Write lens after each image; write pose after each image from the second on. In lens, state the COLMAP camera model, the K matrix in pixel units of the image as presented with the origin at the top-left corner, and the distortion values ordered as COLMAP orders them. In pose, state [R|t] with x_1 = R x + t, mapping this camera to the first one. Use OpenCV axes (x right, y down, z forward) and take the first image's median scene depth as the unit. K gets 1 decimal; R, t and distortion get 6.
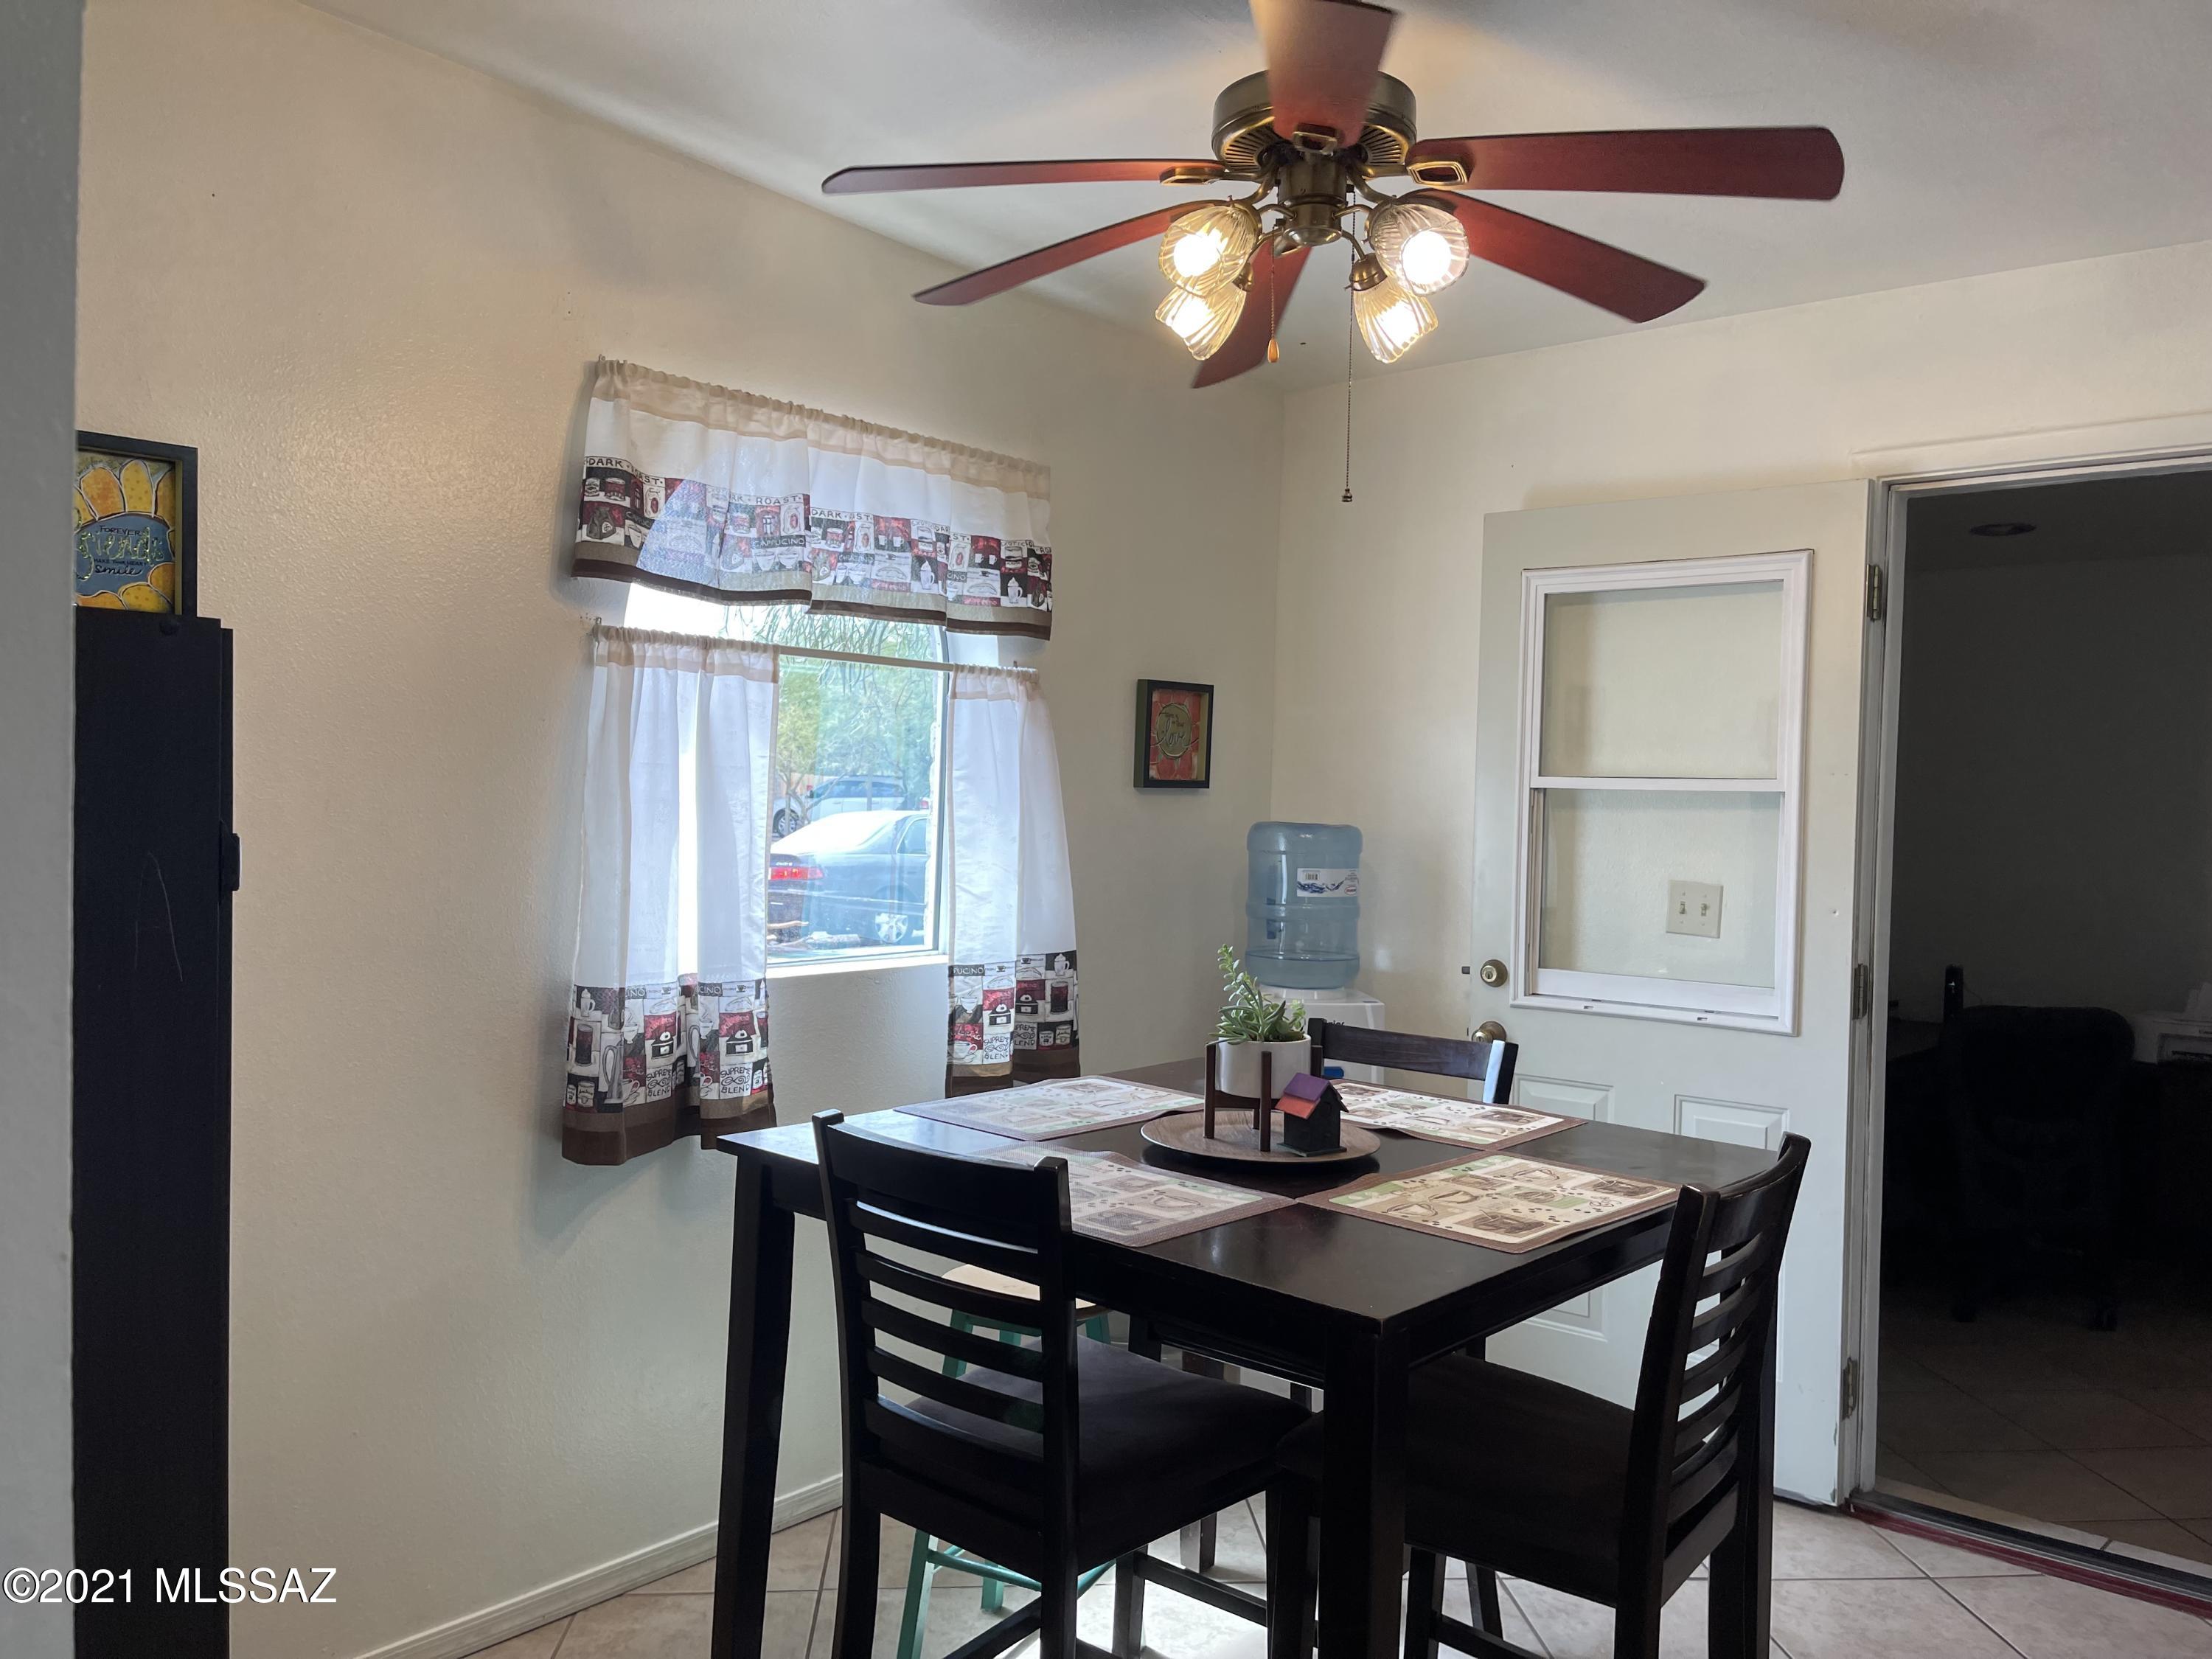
lens RADIAL K [[1670.4, 0, 1110.4], [0, 1670.4, 833.7], [0, 0, 1]] dist [0.080455, -0.104124]
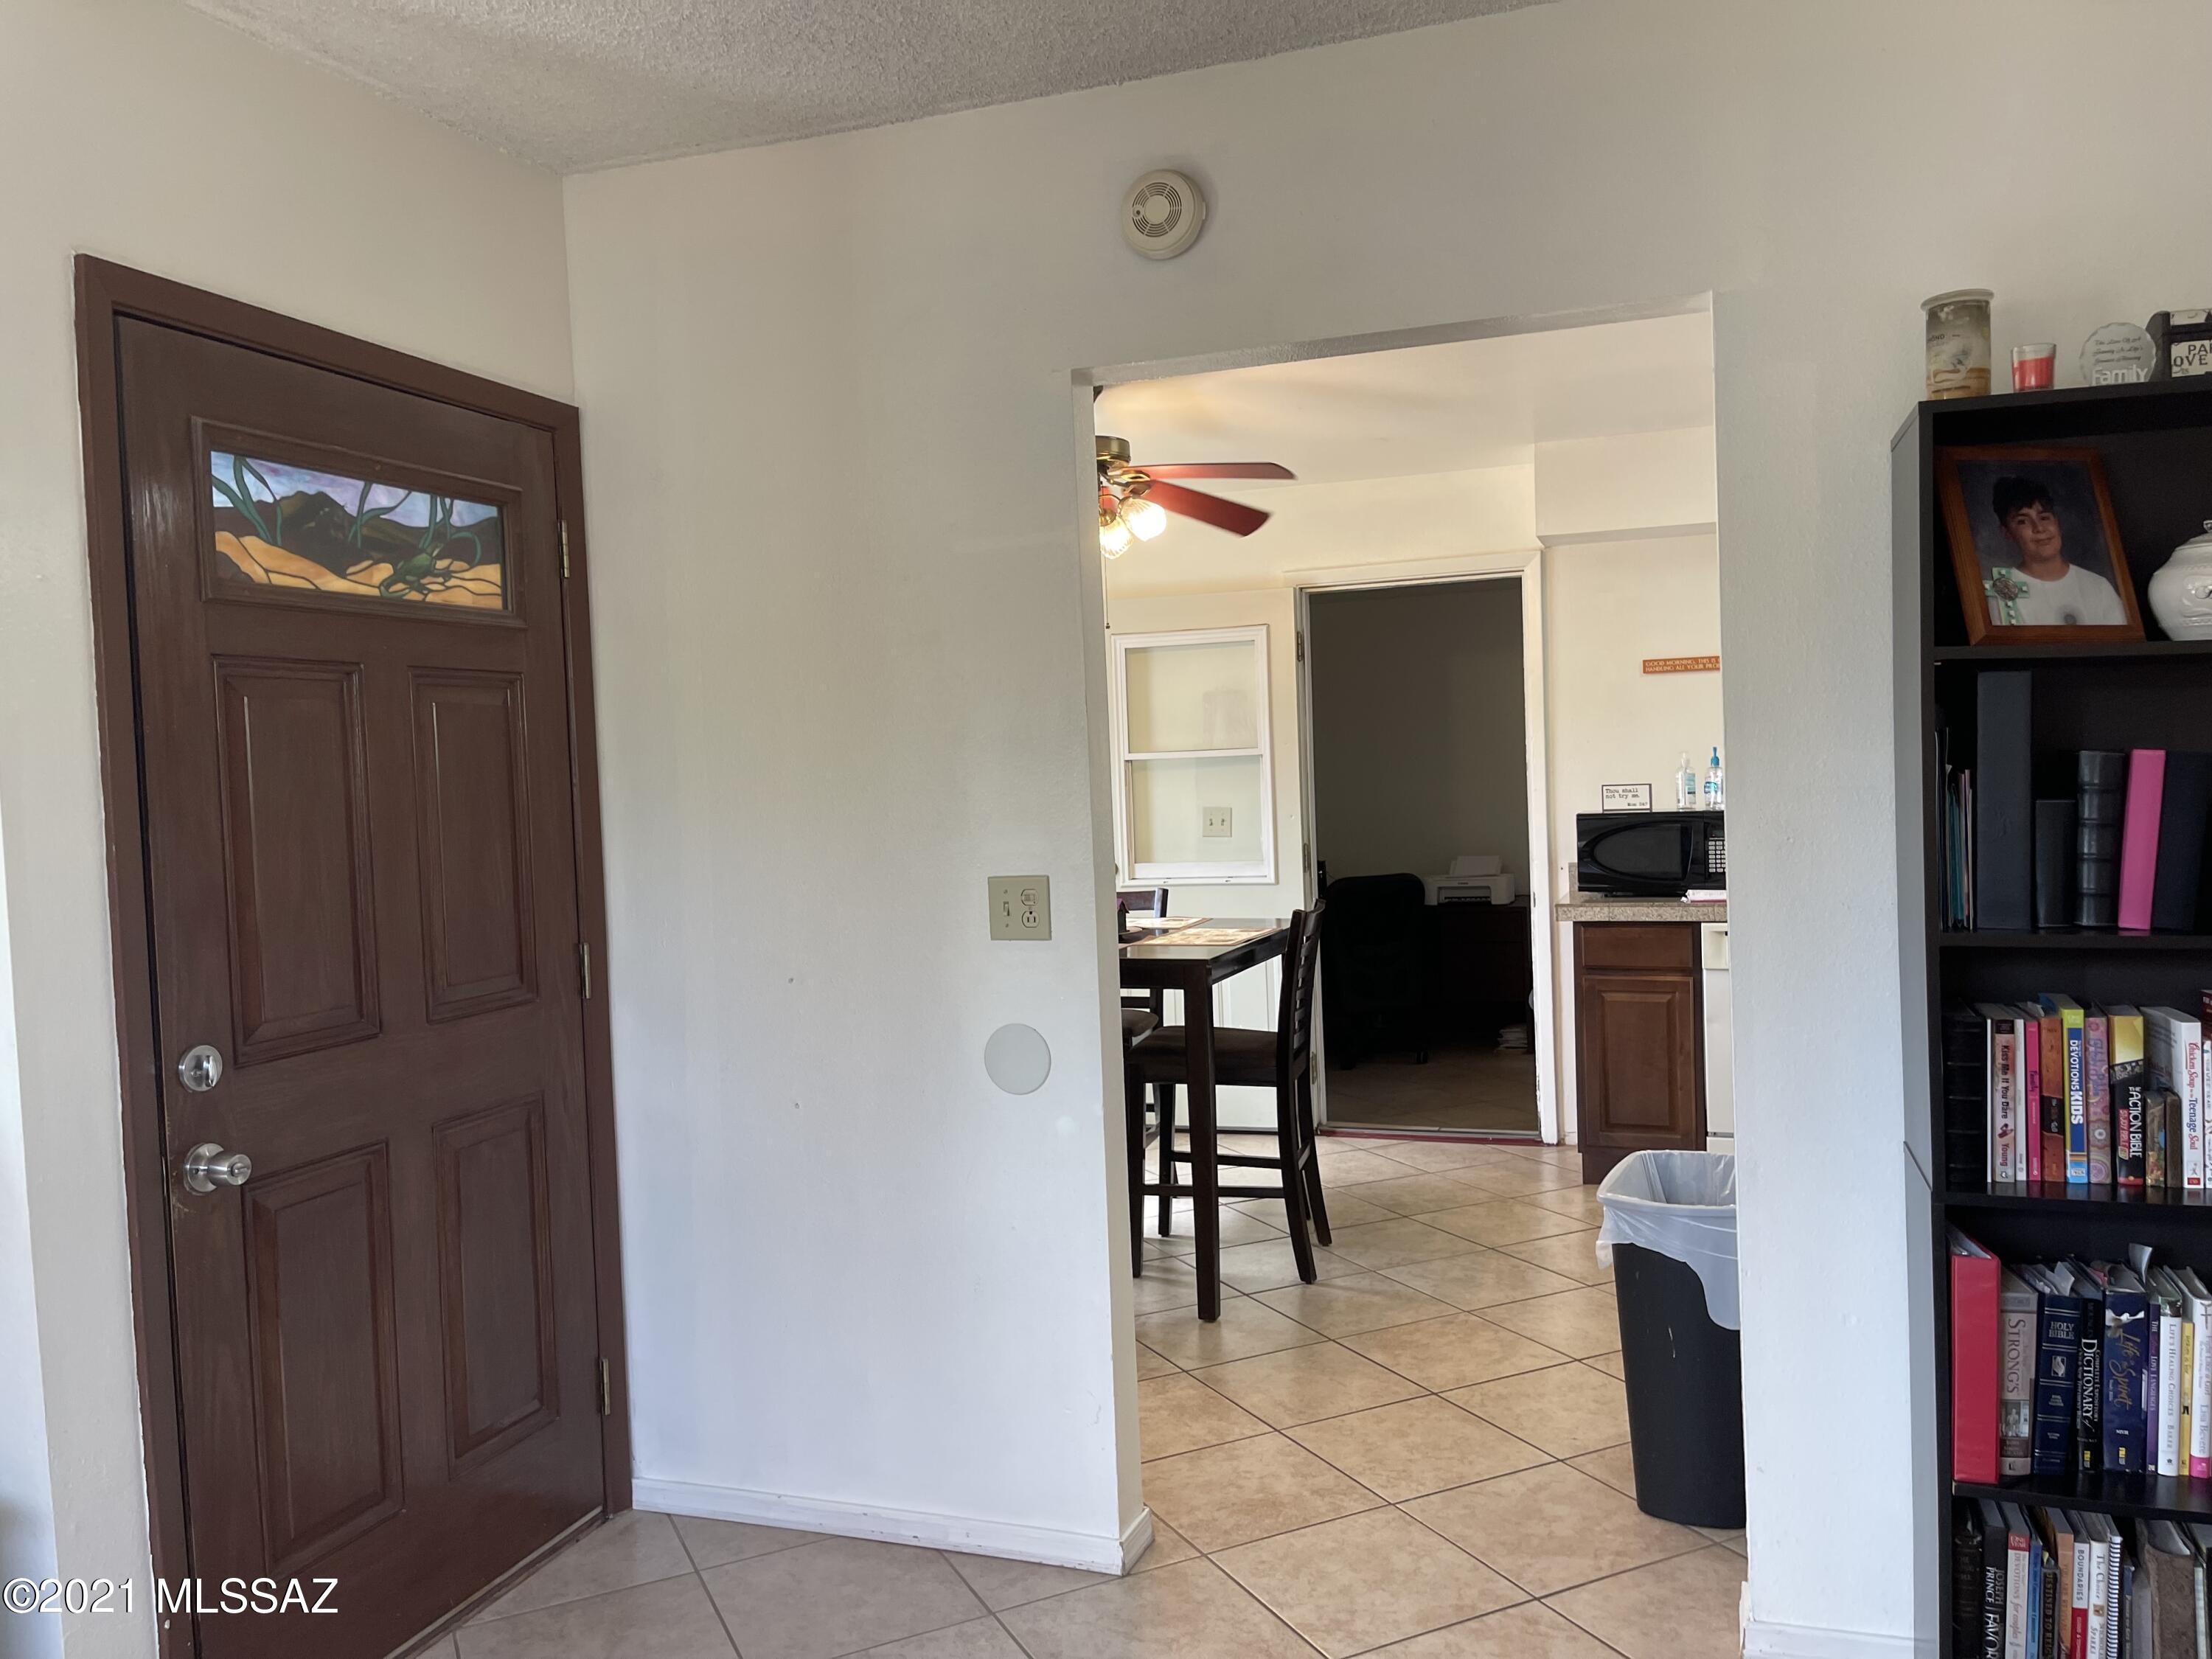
lens RADIAL K [[1670.4, 0, 1108.4], [0, 1670.4, 834.0], [0, 0, 1]] dist [0.080455, -0.104124]
pose [[0.928516, -0.073736, 0.363897, -0.434977], [0.071900, 0.997238, 0.018610, 0.016851], [-0.364264, 0.008884, 0.931253, -0.653098]]
